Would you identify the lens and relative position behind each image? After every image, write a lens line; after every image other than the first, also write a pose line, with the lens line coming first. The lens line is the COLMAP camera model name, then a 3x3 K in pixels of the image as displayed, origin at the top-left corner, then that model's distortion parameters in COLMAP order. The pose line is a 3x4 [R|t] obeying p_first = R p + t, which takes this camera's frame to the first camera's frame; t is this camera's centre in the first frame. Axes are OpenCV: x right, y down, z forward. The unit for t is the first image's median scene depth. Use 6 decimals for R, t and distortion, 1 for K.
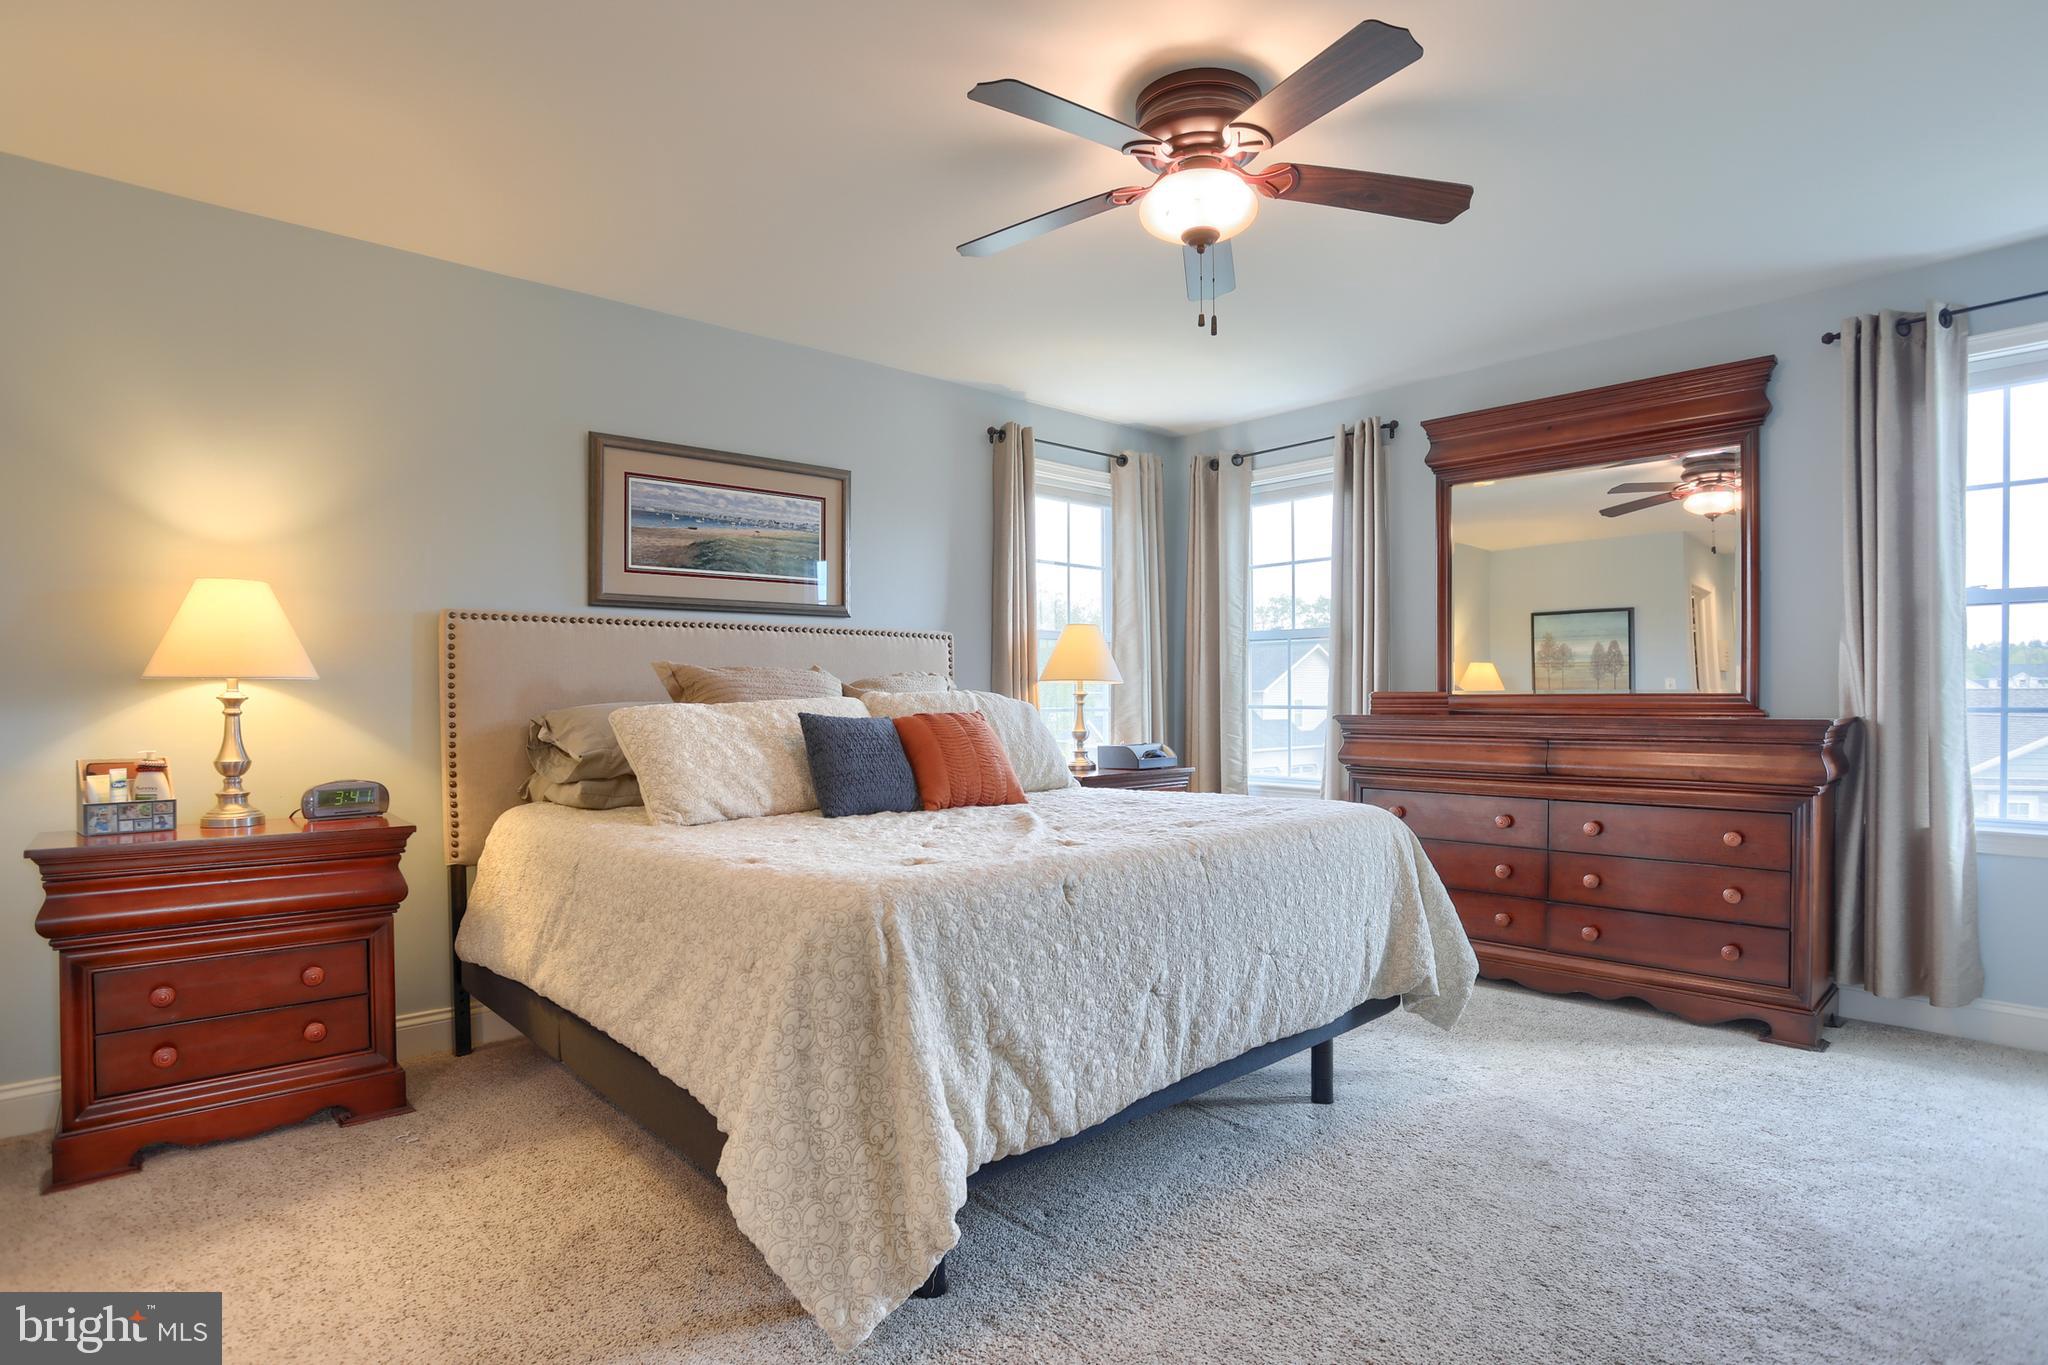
lens RADIAL K [[1074.1, 0, 1025.1], [0, 1074.1, 698.3], [0, 0, 1]] dist [-0.050637, 0.022703]
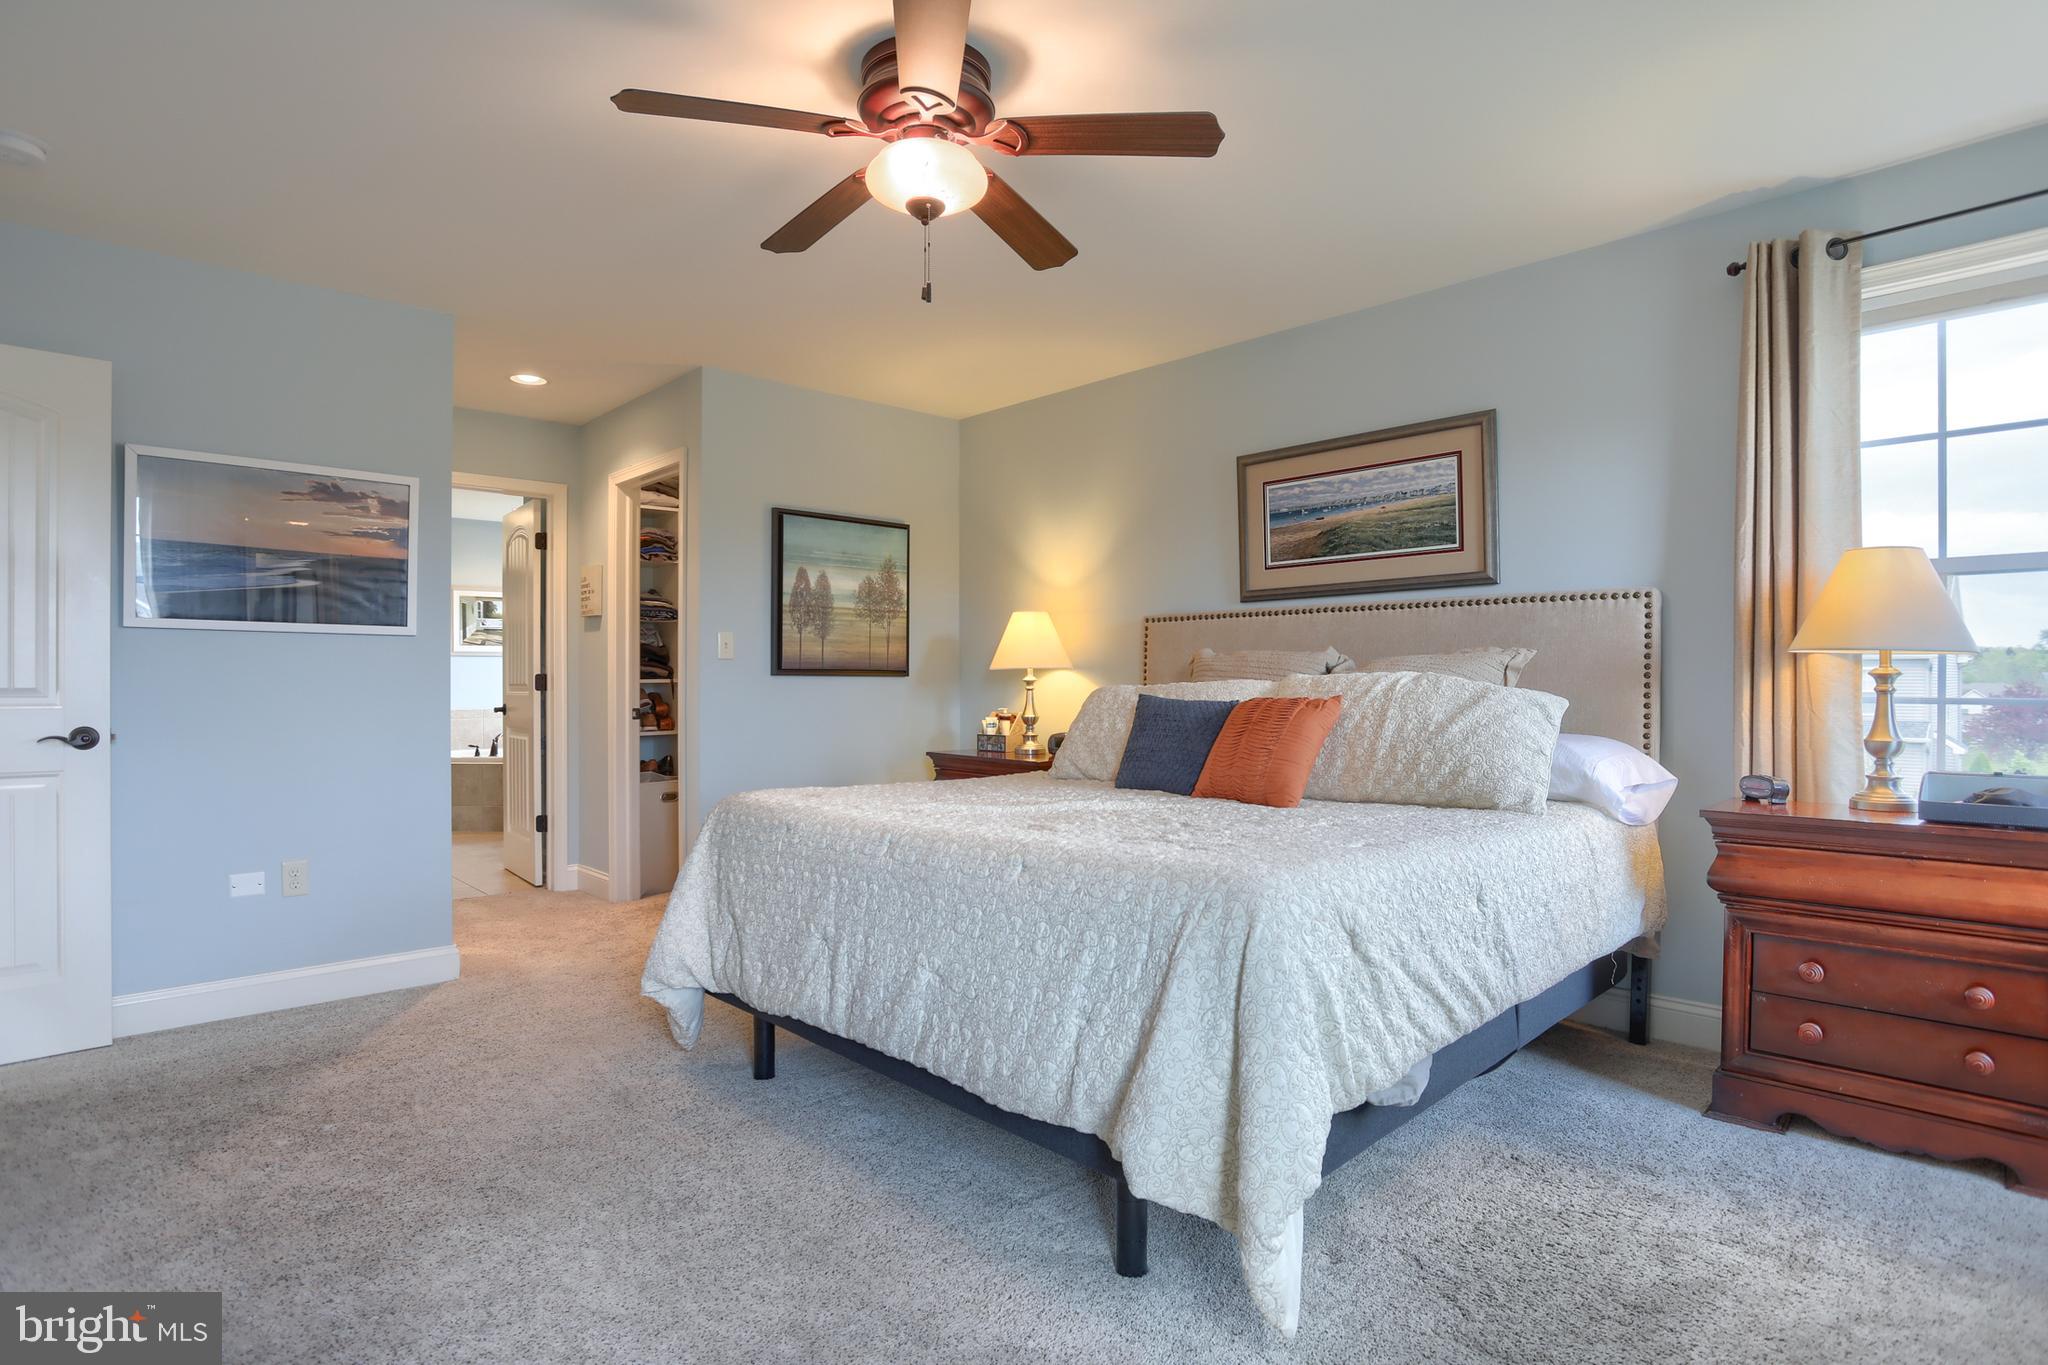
lens RADIAL K [[1060.7, 0, 1026.0], [0, 1060.7, 673.7], [0, 0, 1]] dist [-0.058629, 0.015418]
pose [[0.026015, -0.010034, -0.999611, 0.710997], [-0.005900, 0.999931, -0.010191, 0.005557], [0.999644, 0.006163, 0.025954, 0.680278]]
